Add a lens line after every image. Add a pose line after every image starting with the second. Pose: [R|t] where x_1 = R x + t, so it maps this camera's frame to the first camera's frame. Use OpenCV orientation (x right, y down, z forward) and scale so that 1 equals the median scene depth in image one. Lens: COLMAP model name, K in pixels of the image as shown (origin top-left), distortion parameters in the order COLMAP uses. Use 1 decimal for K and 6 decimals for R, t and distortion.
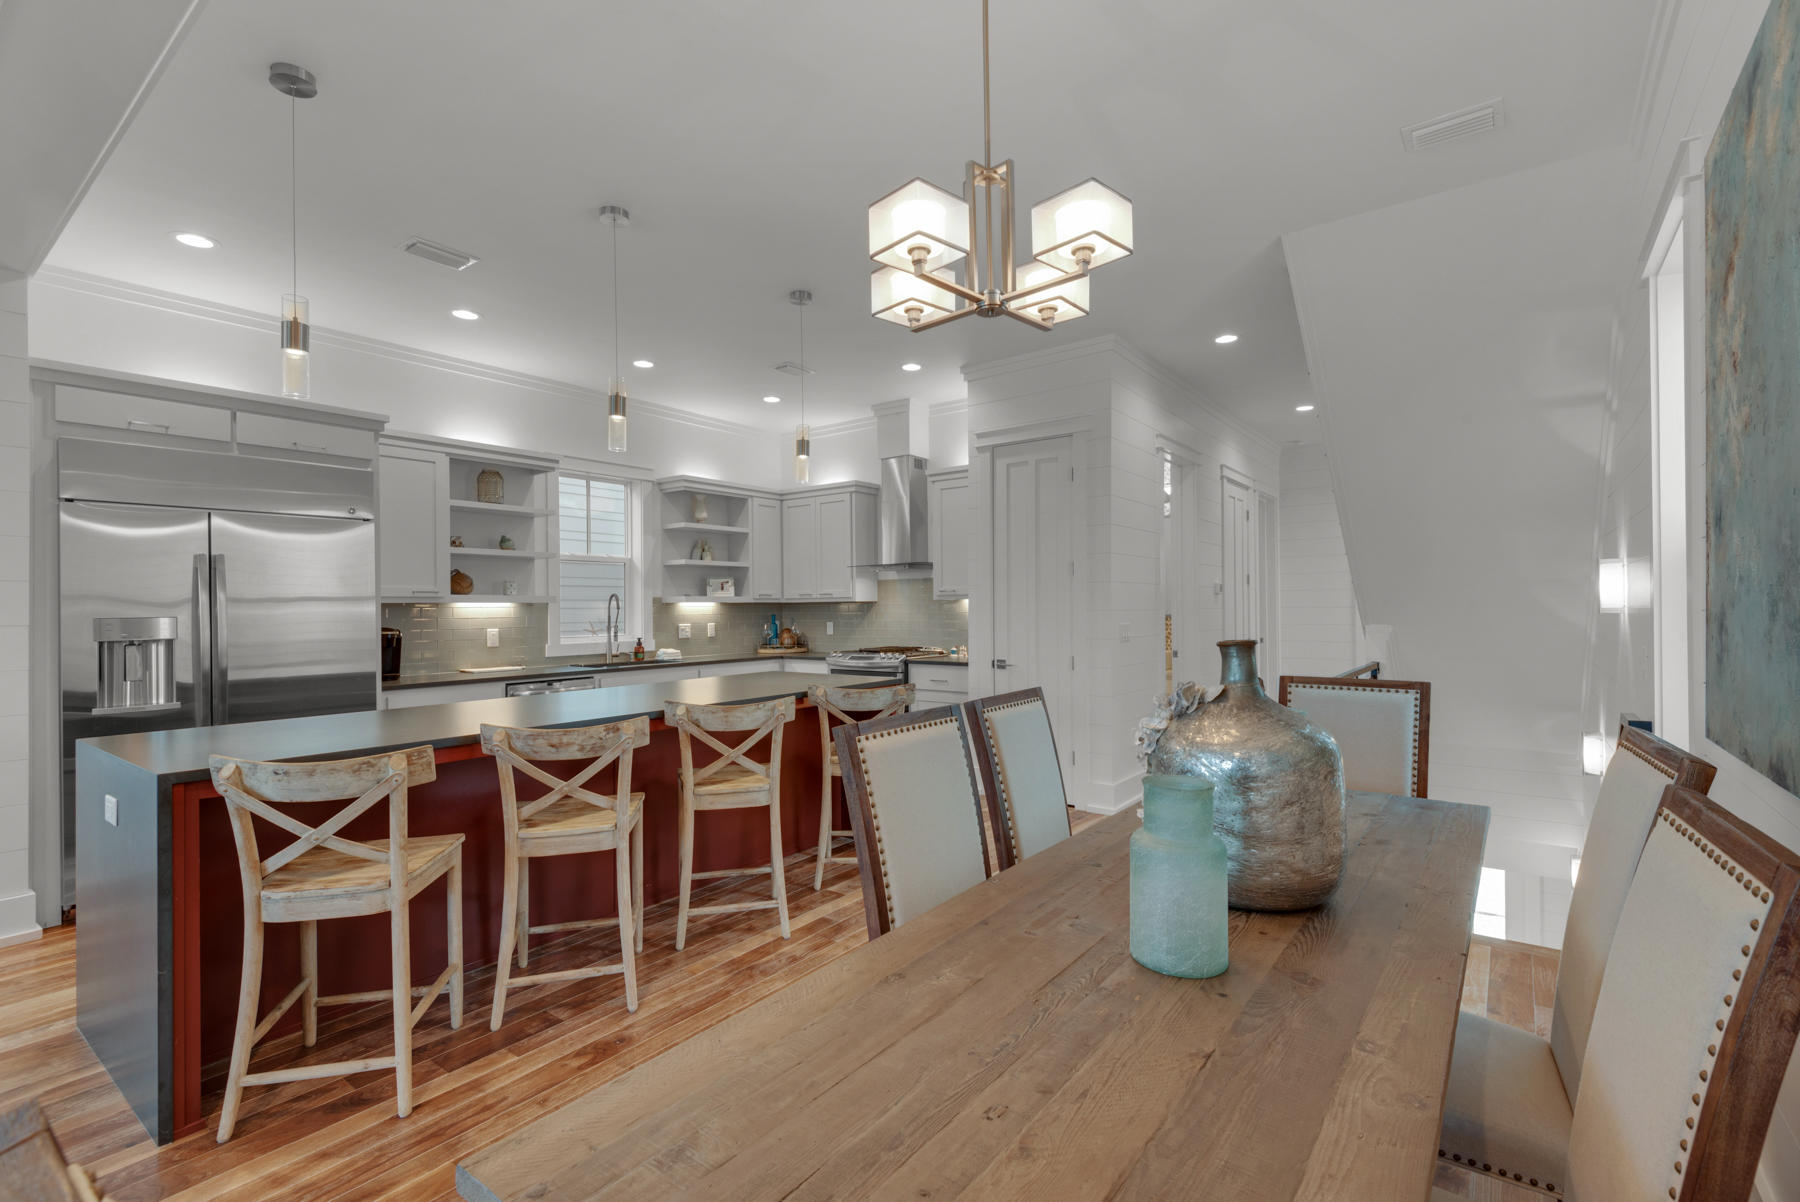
lens RADIAL K [[798.2, 0, 900.0], [0, 798.2, 601.0], [0, 0, 1]] dist [0.027889, -0.022088]
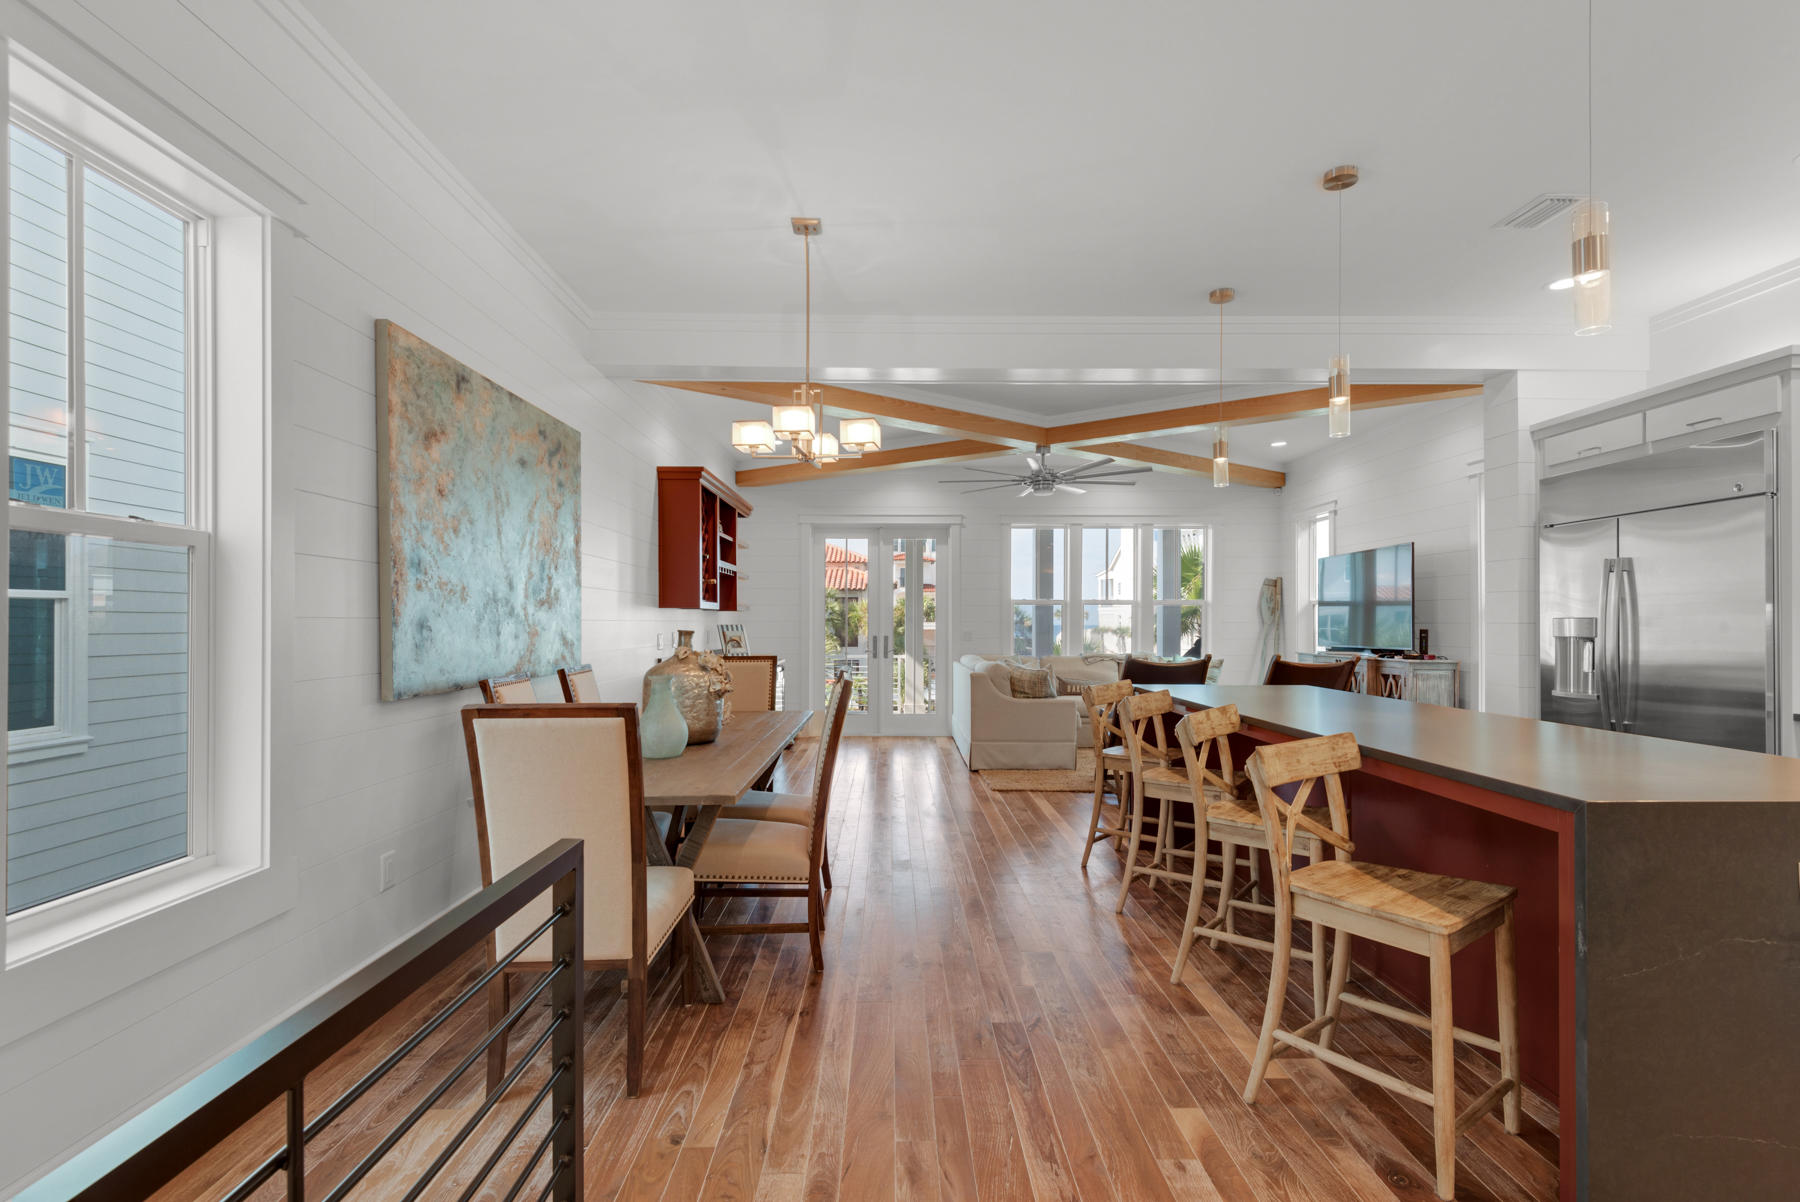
lens RADIAL K [[849.8, 0, 899.2], [0, 849.8, 621.4], [0, 0, 1]] dist [-0.000528, -0.000481]
pose [[-0.791740, 0.010970, -0.610760, 0.363909], [0.014260, 0.999898, -0.000525, 0.007103], [0.610692, -0.009125, -0.791816, 0.840989]]
